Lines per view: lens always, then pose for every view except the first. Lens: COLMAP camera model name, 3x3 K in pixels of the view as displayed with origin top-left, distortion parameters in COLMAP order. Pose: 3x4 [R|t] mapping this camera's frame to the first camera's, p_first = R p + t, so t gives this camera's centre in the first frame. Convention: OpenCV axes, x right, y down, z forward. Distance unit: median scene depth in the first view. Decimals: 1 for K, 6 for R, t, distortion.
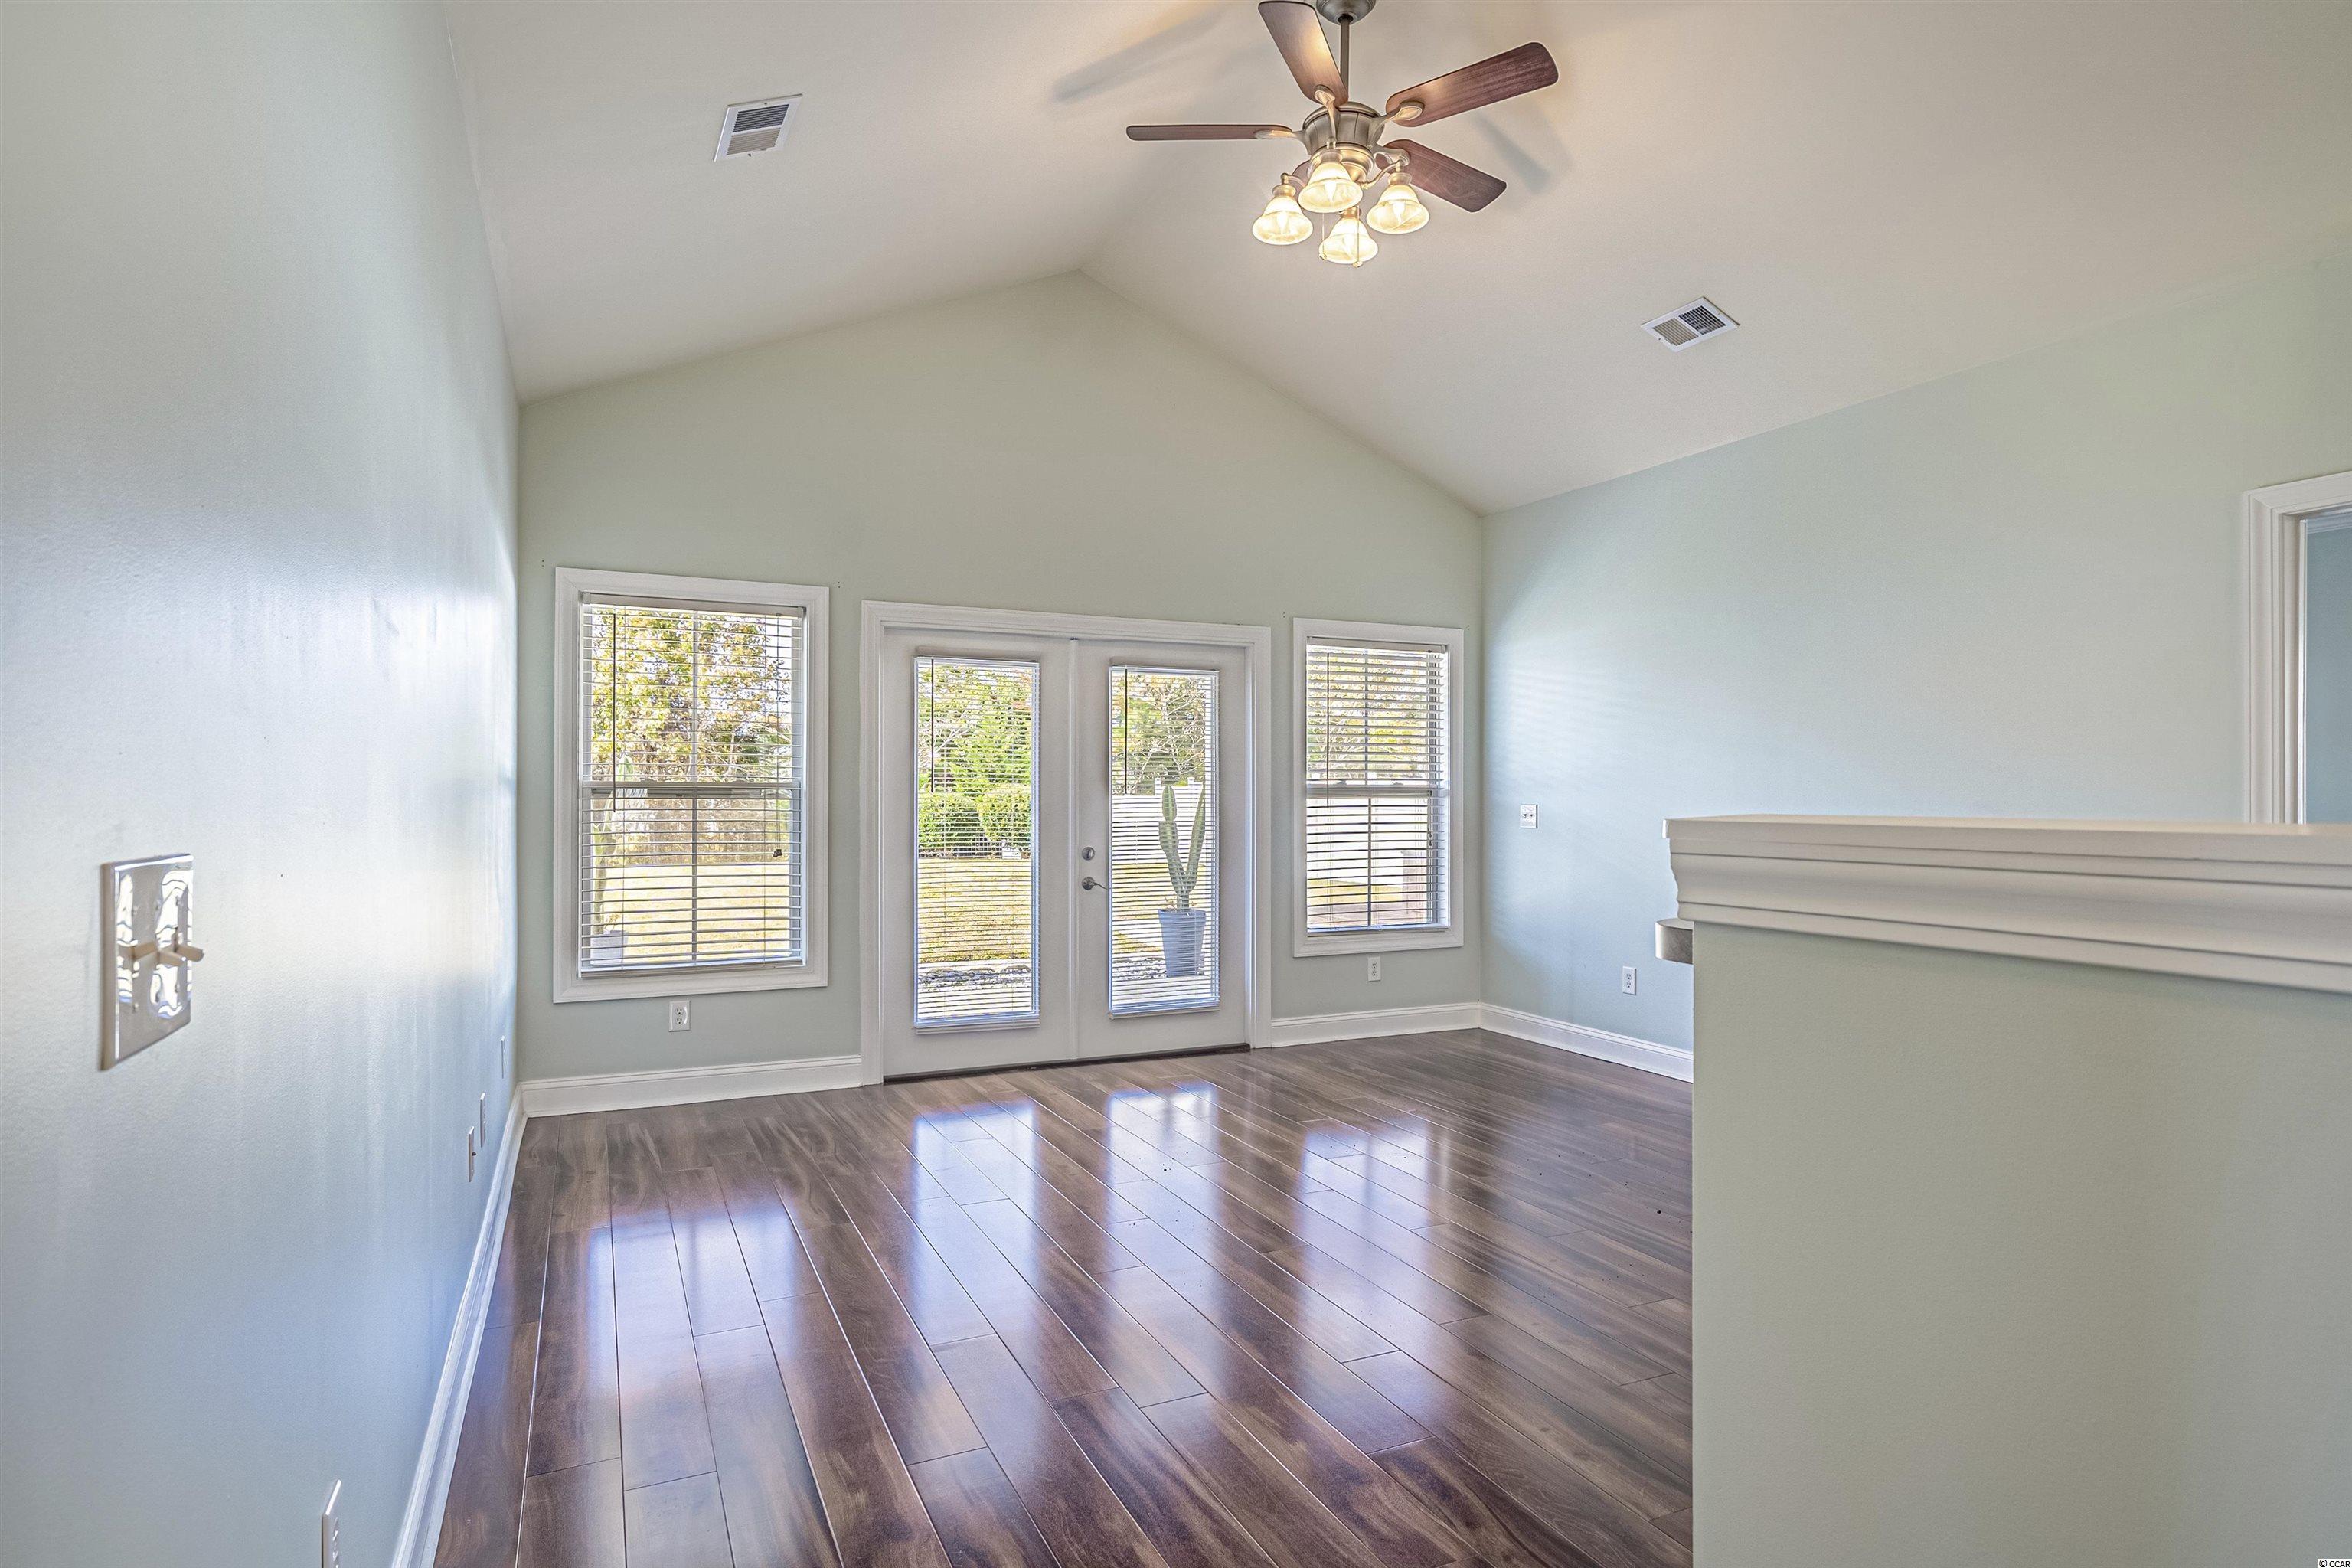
lens RADIAL K [[1256.4, 0, 1177.2], [0, 1256.4, 789.3], [0, 0, 1]] dist [-0.001287, -0.000183]
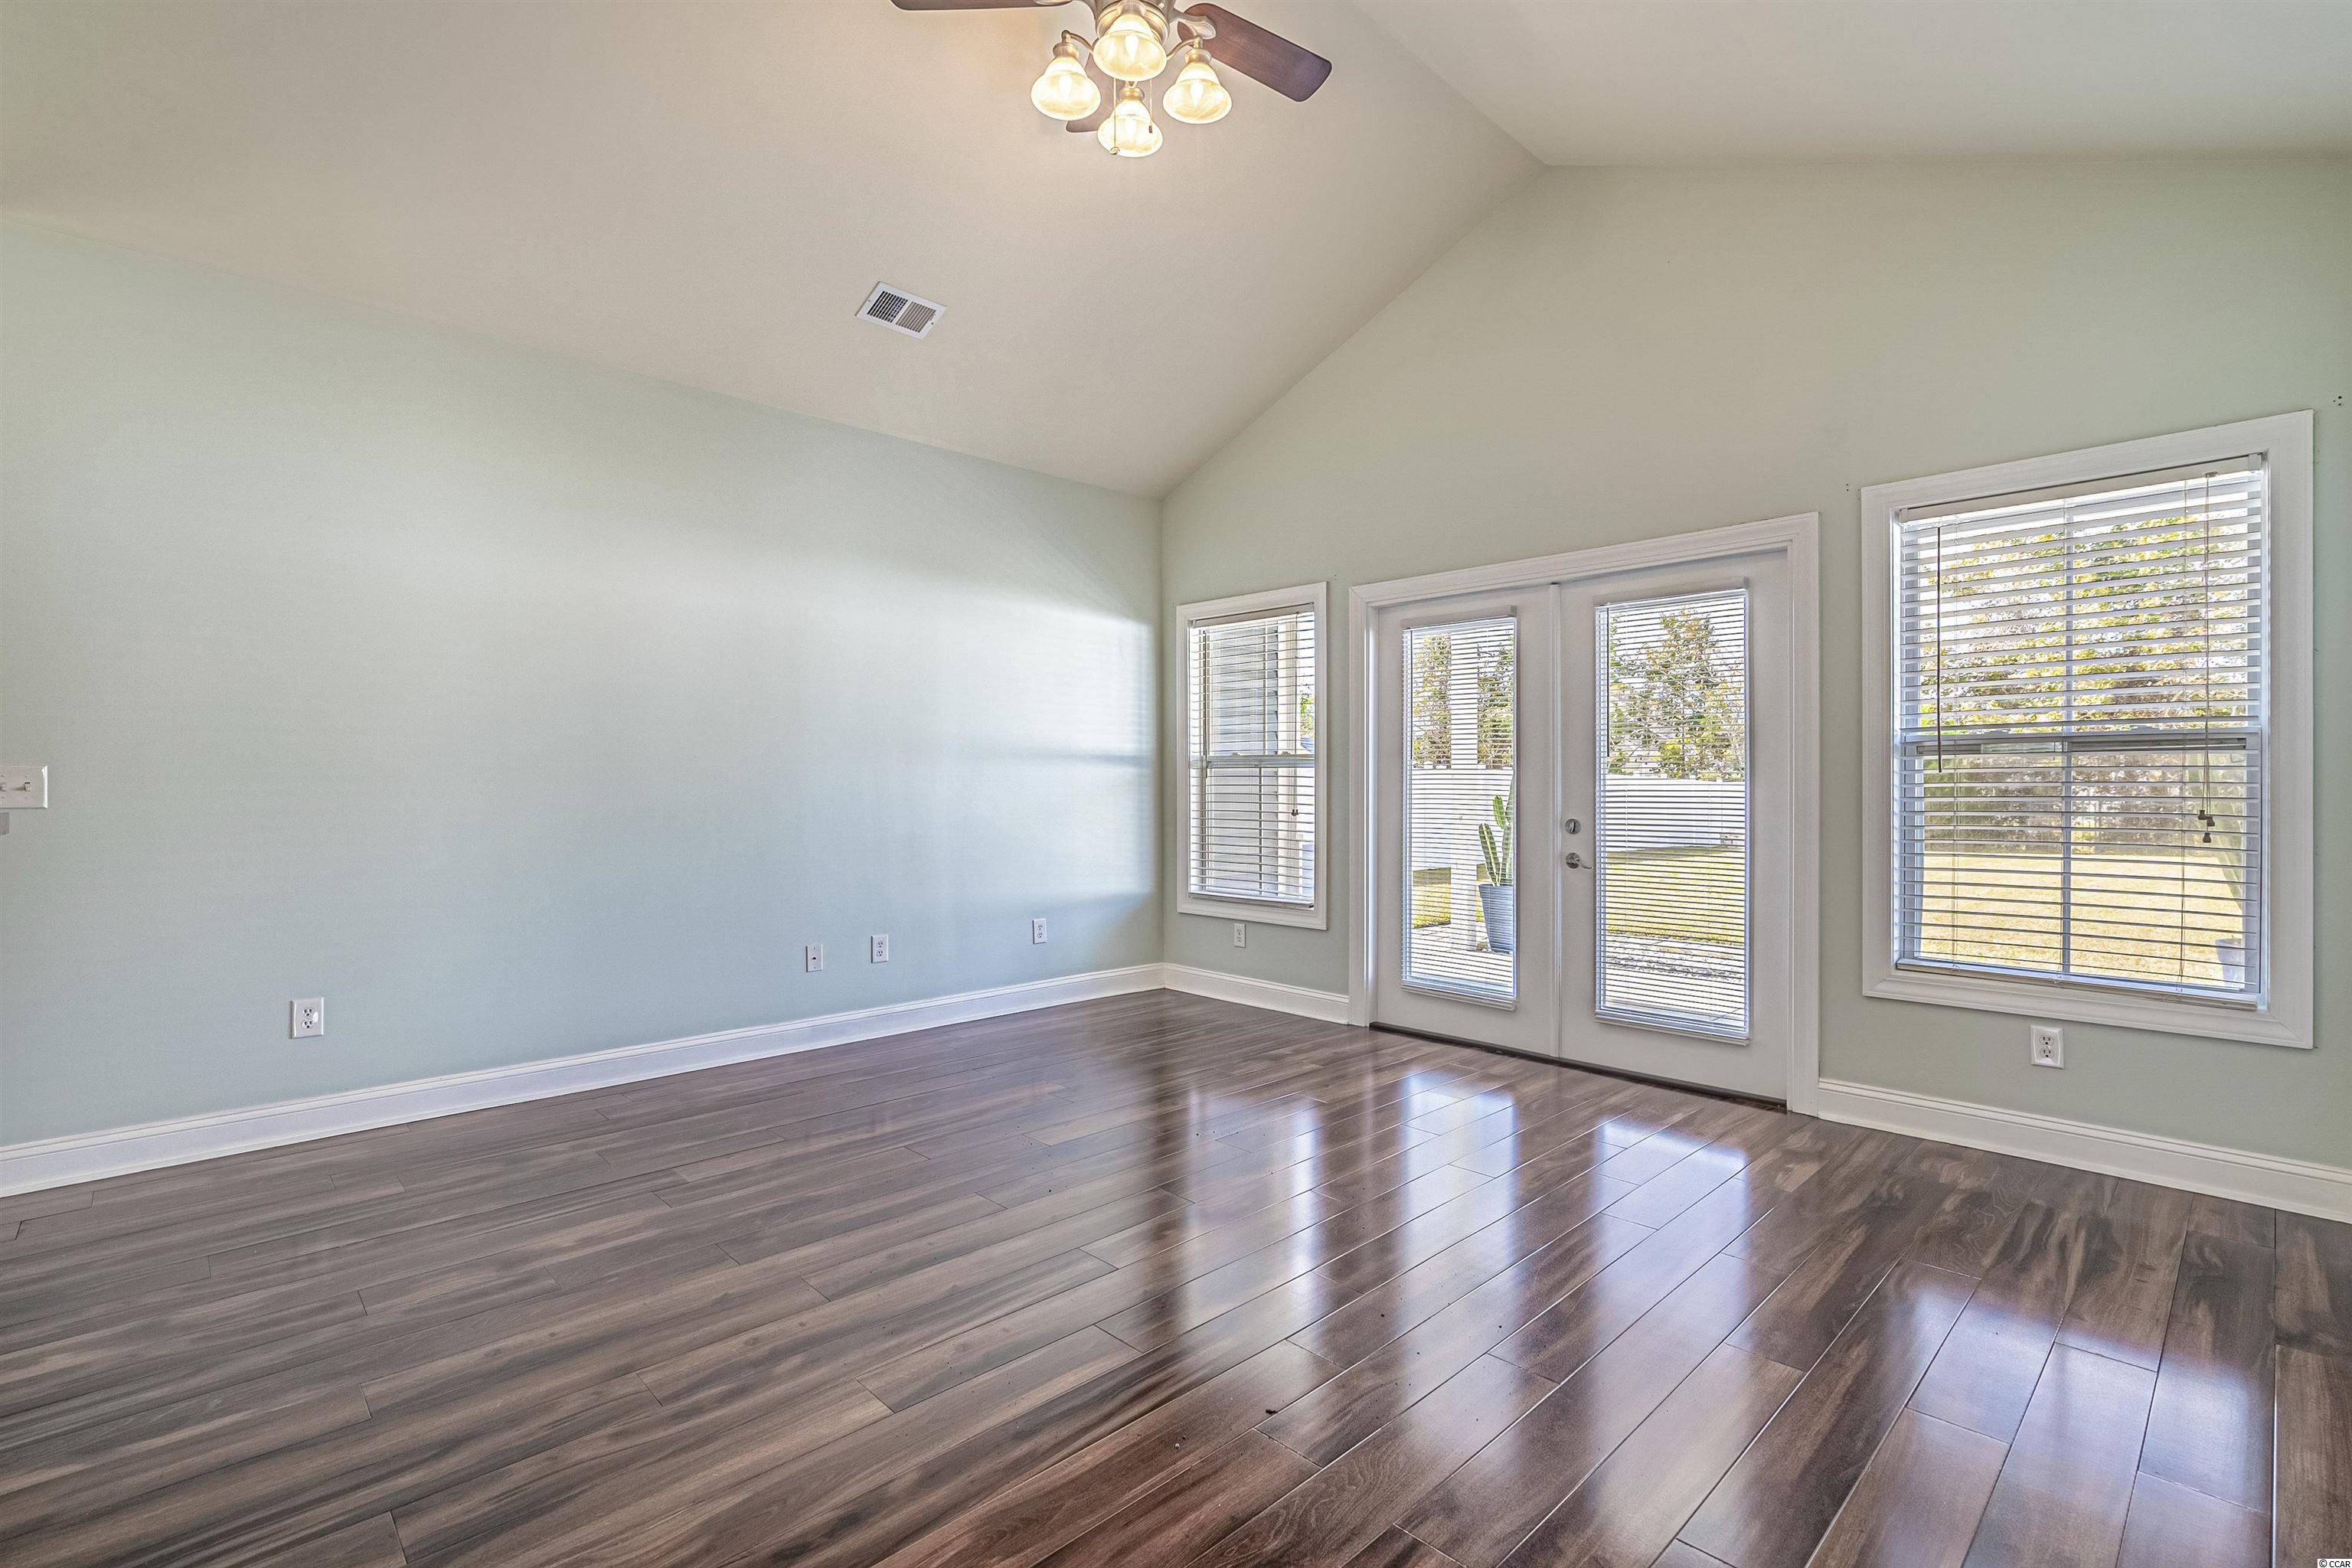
lens RADIAL K [[1107.8, 0, 1134.1], [0, 1107.8, 791.8], [0, 0, 1]] dist [-0.003141, -0.000122]
pose [[0.299302, 0.003355, -0.954152, 0.579362], [0.000693, 0.999993, 0.003733, 0.024823], [0.954158, -0.001779, 0.299298, 0.489545]]
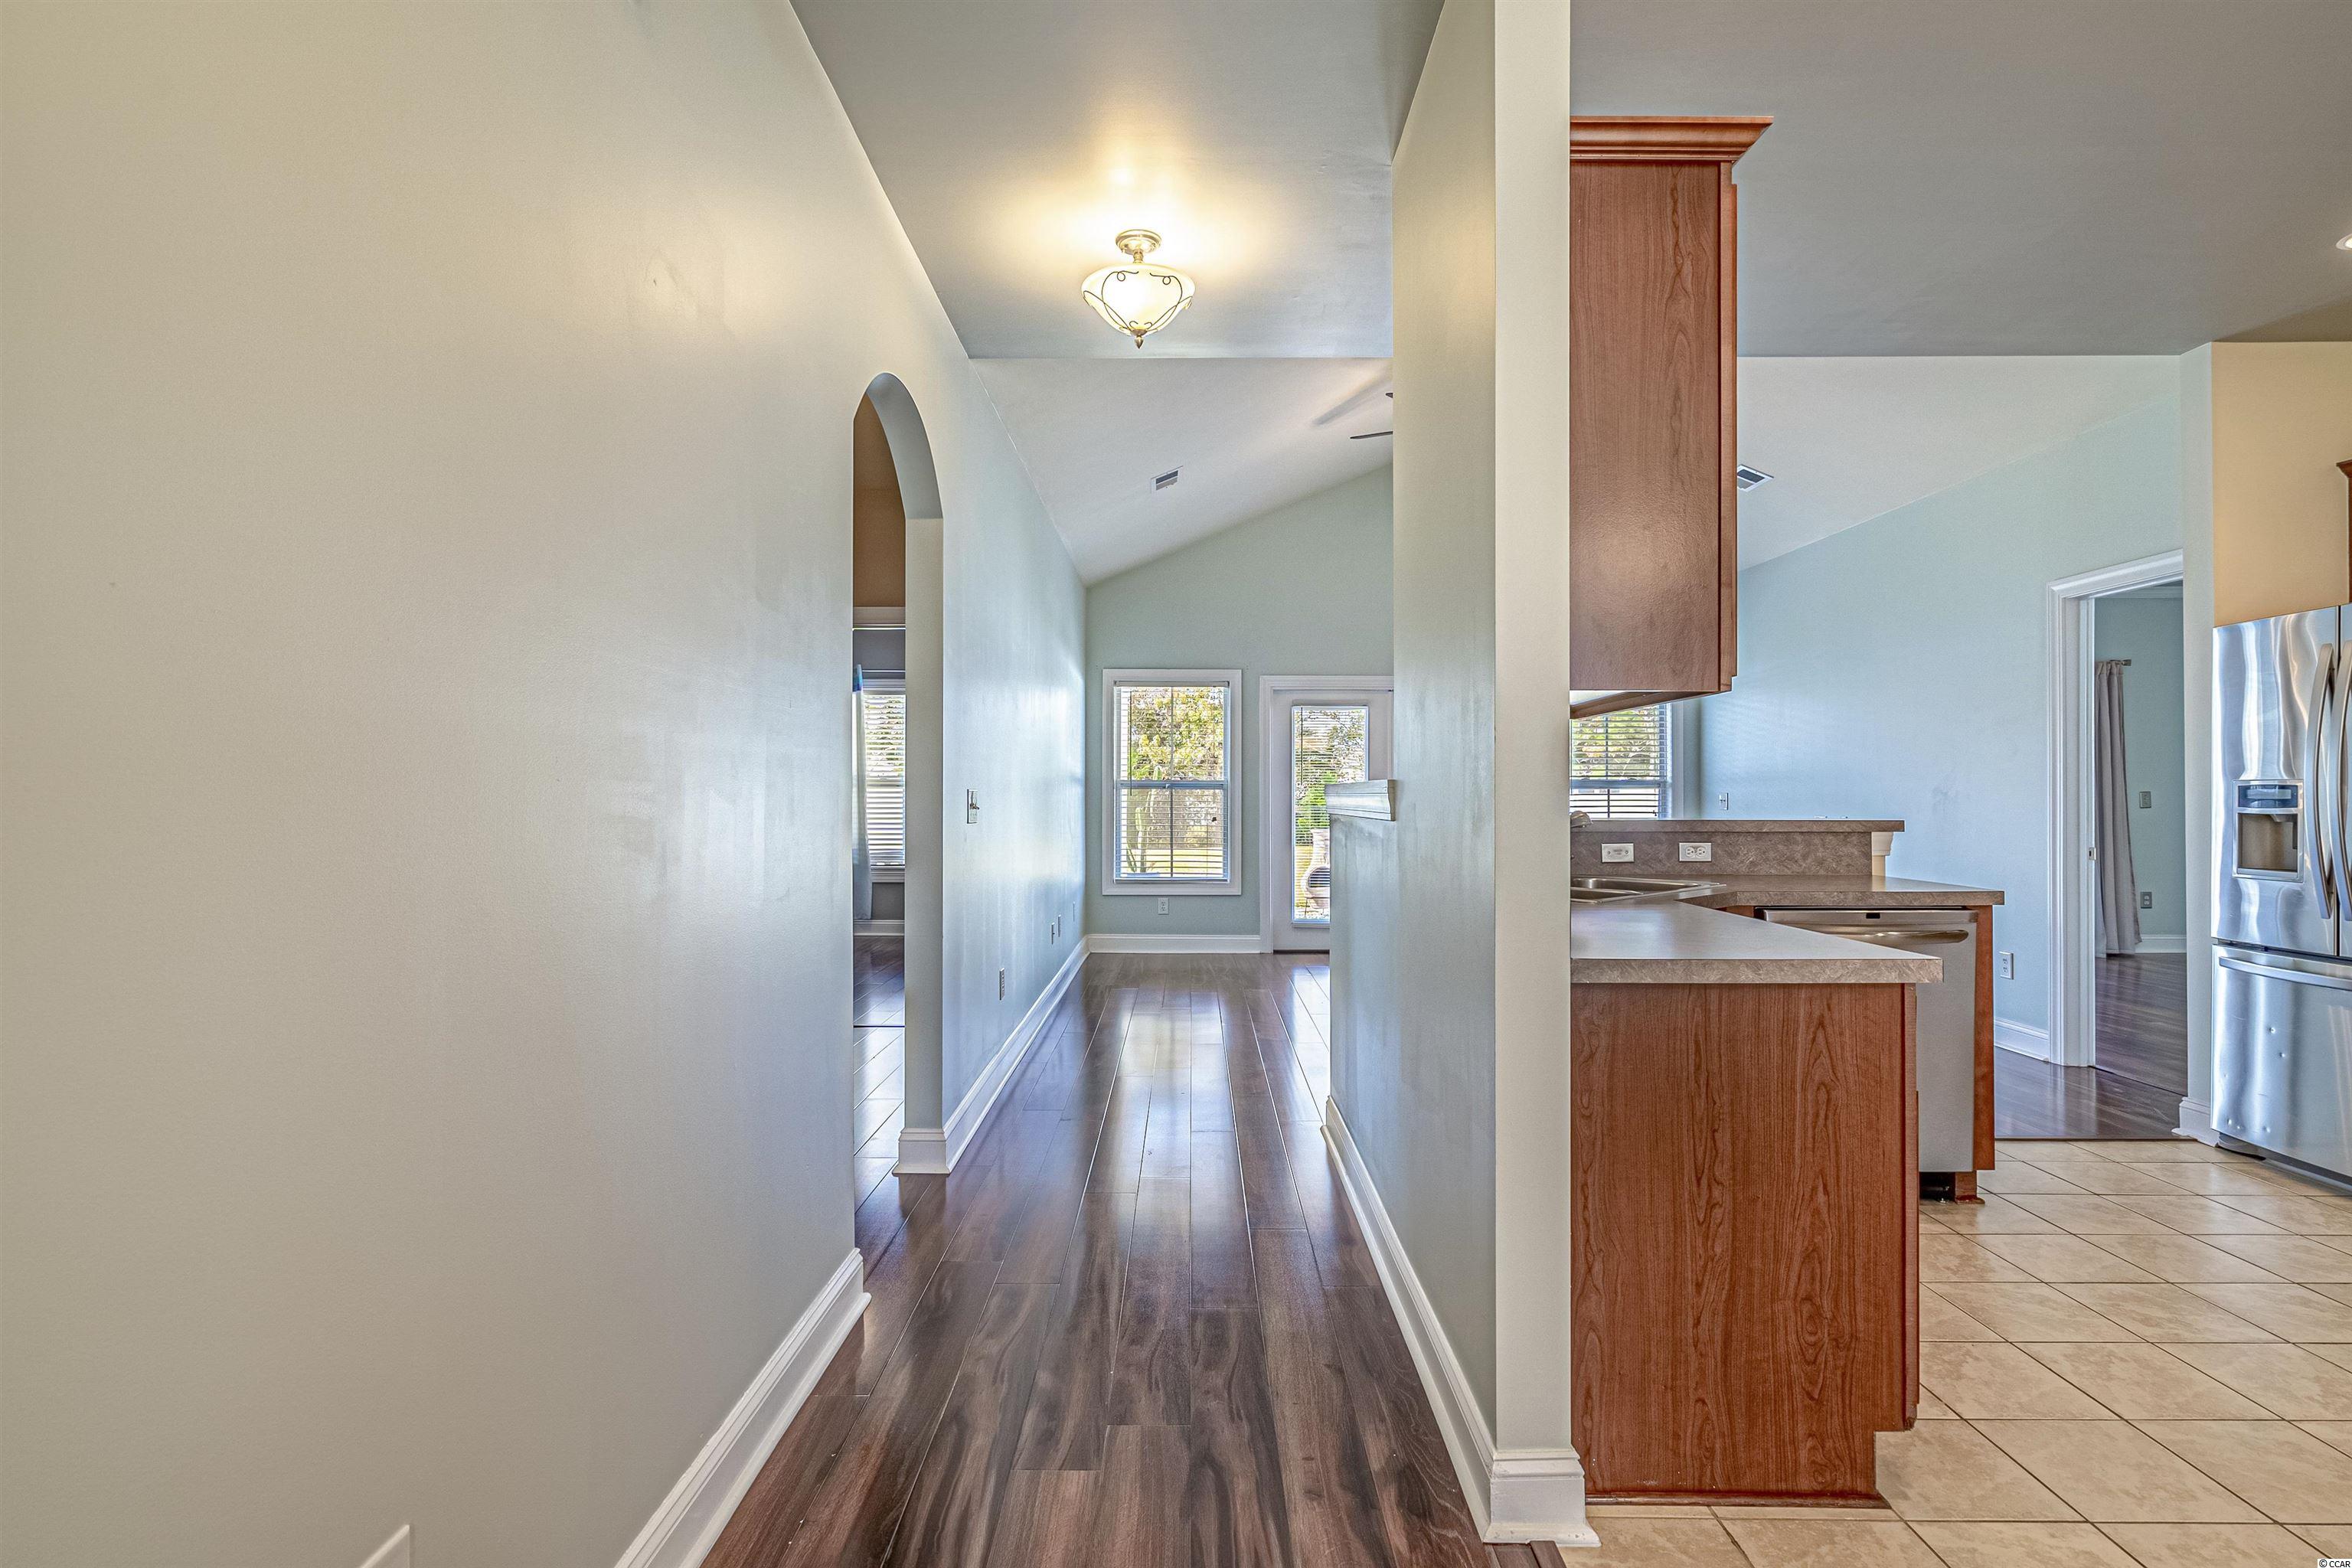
lens RADIAL K [[1126.0, 0, 1182.9], [0, 1126.0, 787.9], [0, 0, 1]] dist [0.000084, 0.000441]
pose [[0.904445, -0.002120, -0.426585, 0.297518], [0.002432, 0.999997, 0.000187, 0.005112], [0.426583, -0.001207, 0.904448, -0.430550]]
